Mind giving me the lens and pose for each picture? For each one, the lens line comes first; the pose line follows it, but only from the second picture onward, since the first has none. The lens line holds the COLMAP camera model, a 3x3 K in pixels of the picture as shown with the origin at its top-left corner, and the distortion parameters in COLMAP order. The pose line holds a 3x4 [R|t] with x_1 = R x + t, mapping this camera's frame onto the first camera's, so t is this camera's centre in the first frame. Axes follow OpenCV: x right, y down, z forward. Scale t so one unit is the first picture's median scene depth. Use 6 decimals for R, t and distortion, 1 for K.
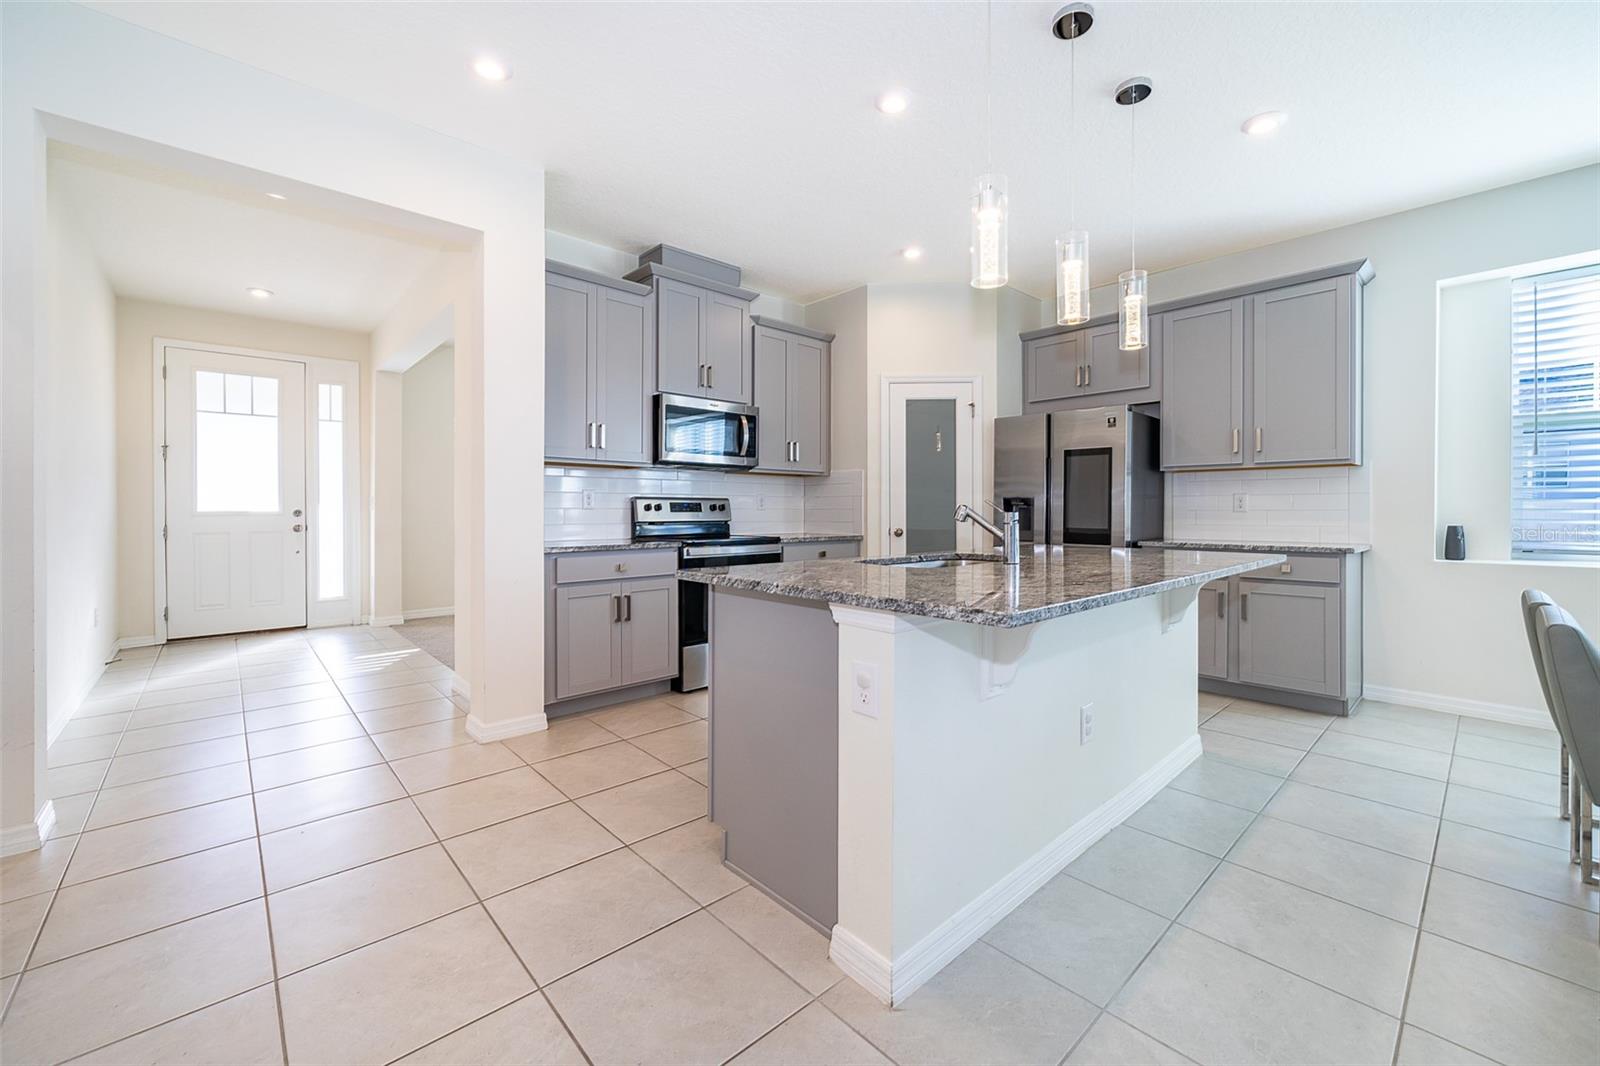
lens RADIAL K [[631.7, 0, 794.0], [0, 631.7, 512.7], [0, 0, 1]] dist [-0.006692, -0.000018]
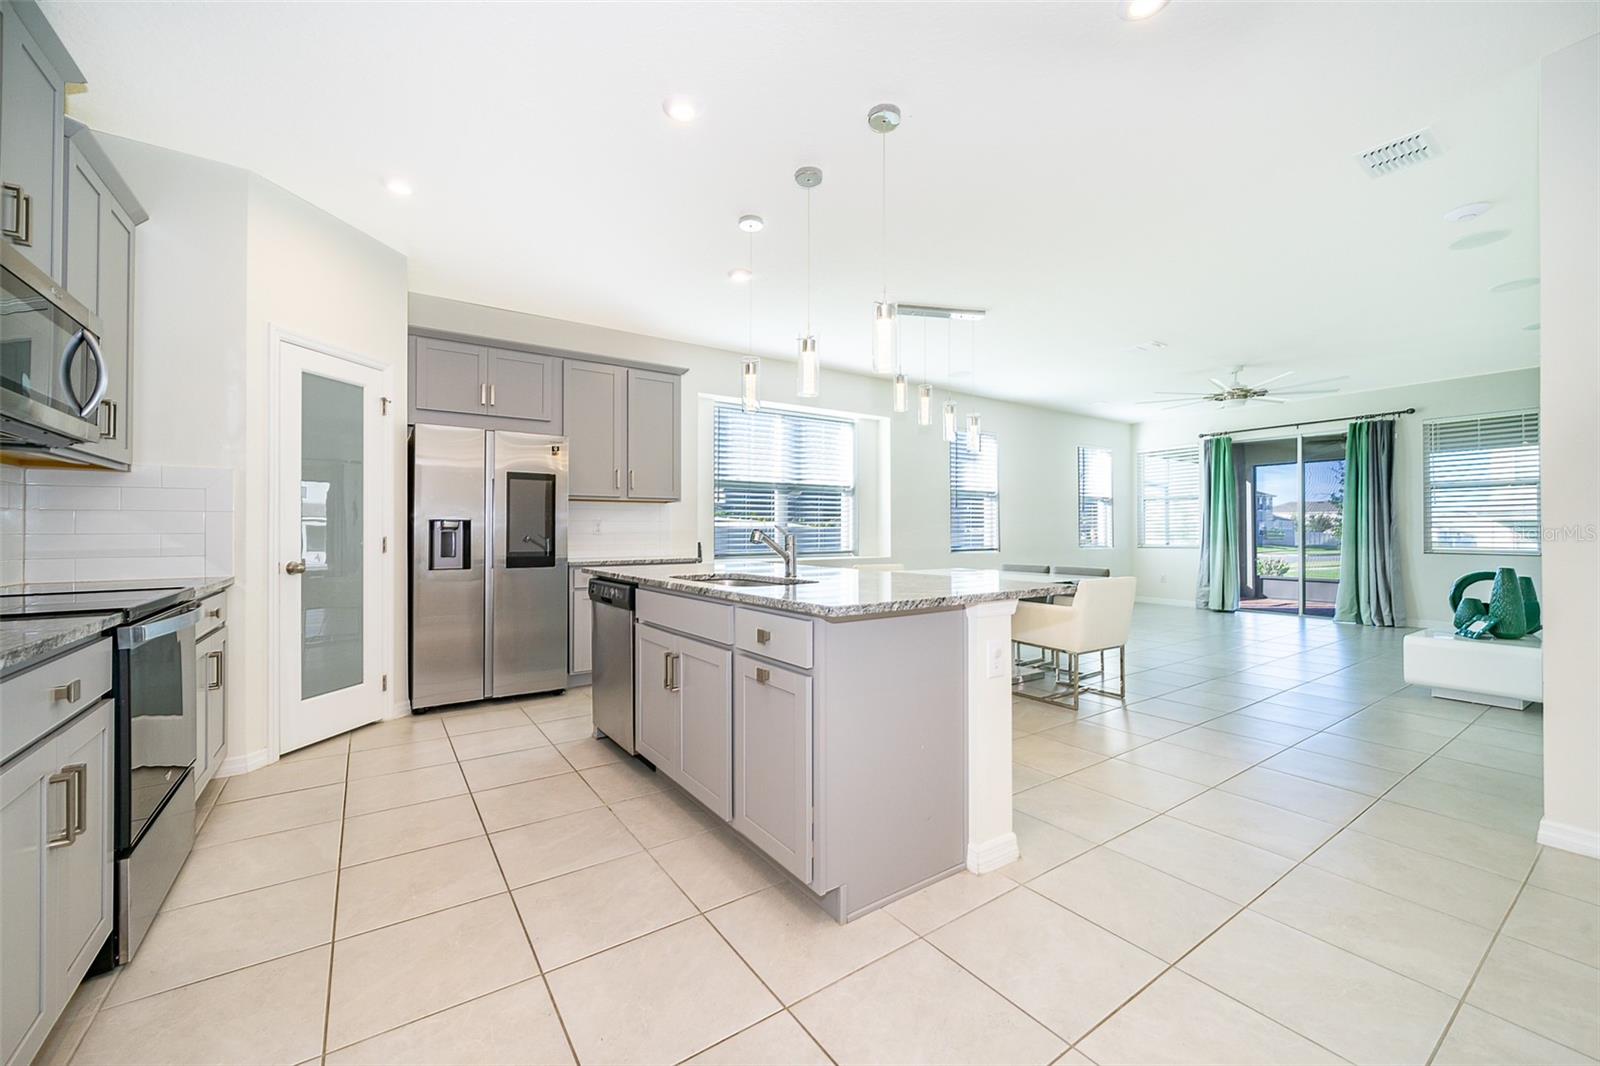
lens RADIAL K [[634.0, 0, 797.6], [0, 634.0, 526.0], [0, 0, 1]] dist [-0.001169, -0.000092]
pose [[0.133461, 0.008530, 0.991017, -0.465075], [0.006463, 0.999934, -0.009478, -0.003759], [-0.991033, 0.007670, 0.133397, 0.423807]]
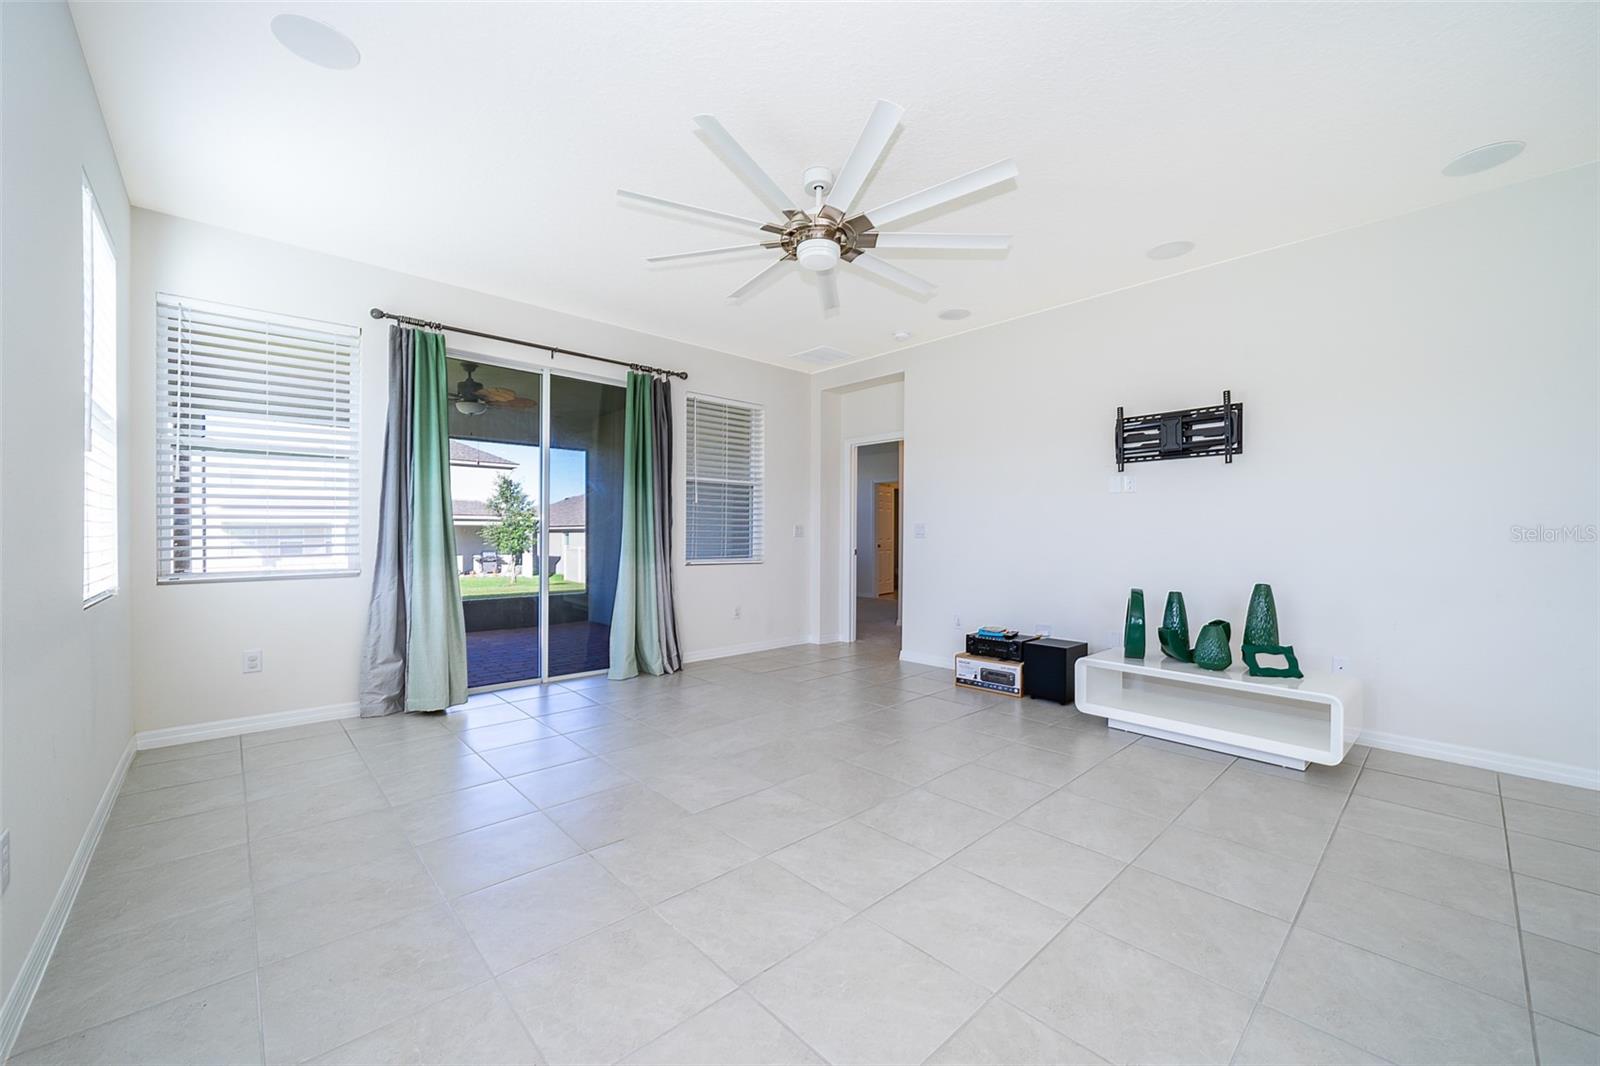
lens RADIAL K [[616.7, 0, 799.9], [0, 616.7, 537.8], [0, 0, 1]] dist [-0.001229, -0.000169]
pose [[-0.999965, -0.003869, -0.007368, 1.214042], [-0.003930, 0.999958, 0.008249, -0.004536], [0.007336, 0.008277, -0.999939, 0.258304]]
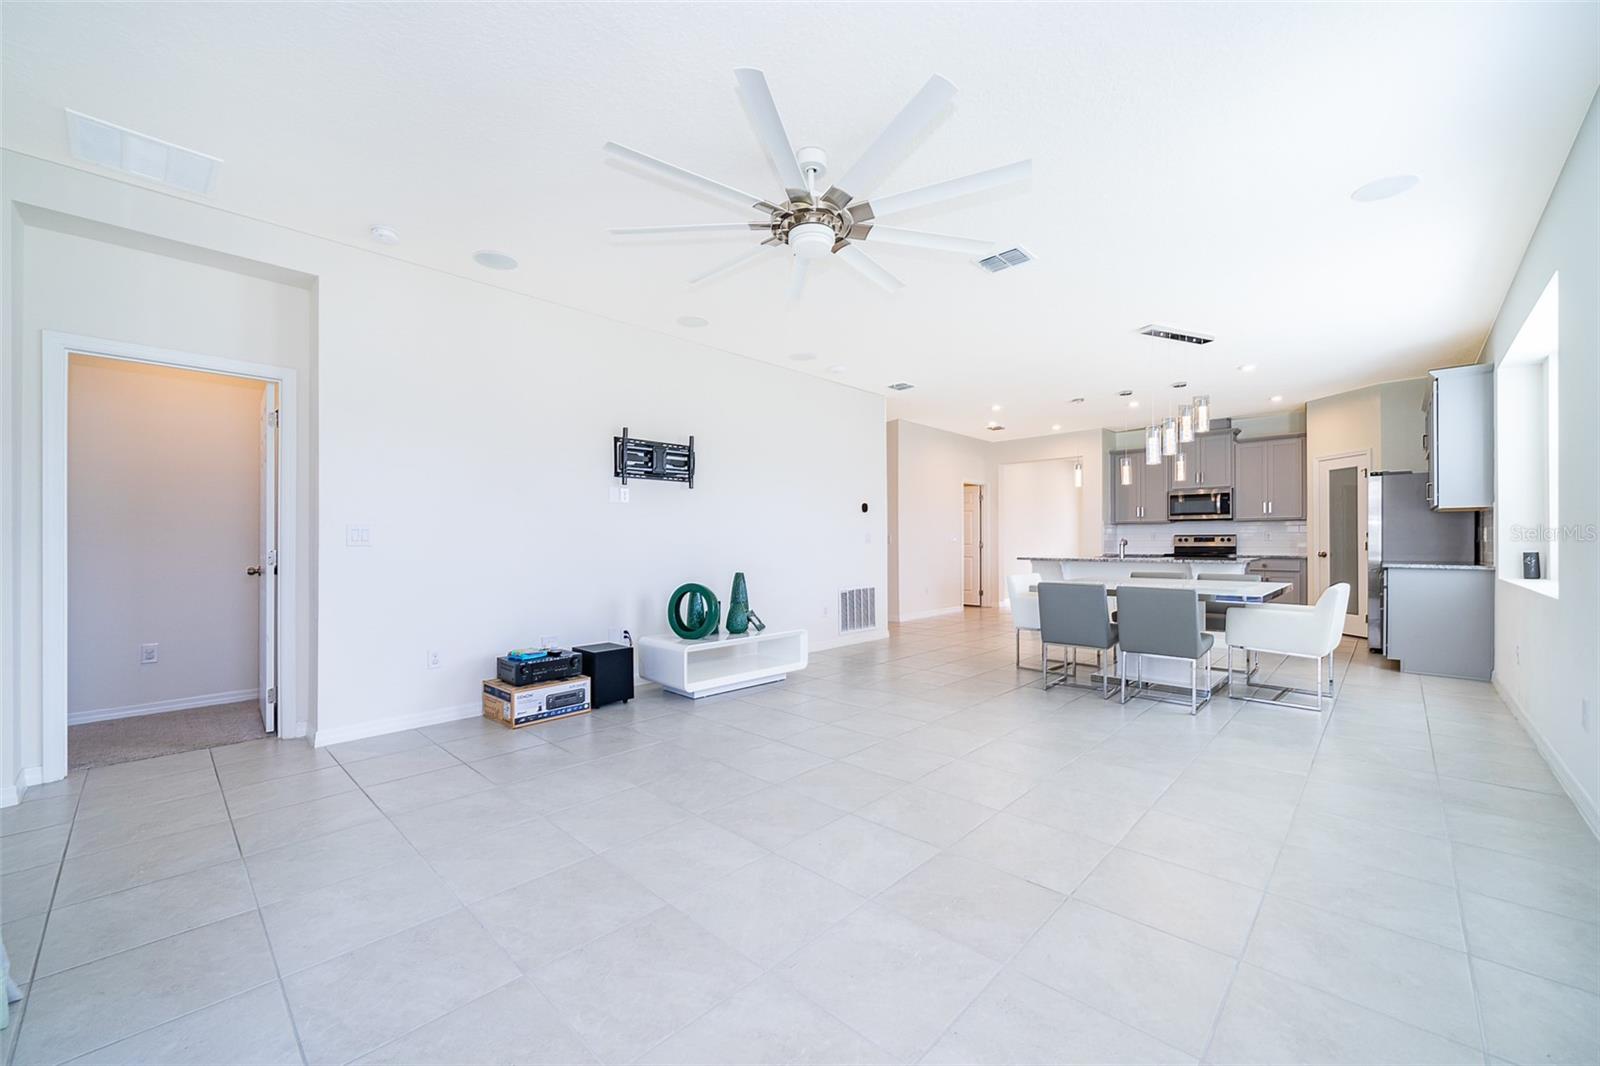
lens RADIAL K [[624.1, 0, 796.0], [0, 624.1, 541.8], [0, 0, 1]] dist [-0.005977, -0.000176]
pose [[0.057809, -0.001167, -0.998327, 1.817102], [0.000723, 0.999999, -0.001127, -0.000038], [0.998327, -0.000657, 0.057810, -0.460697]]
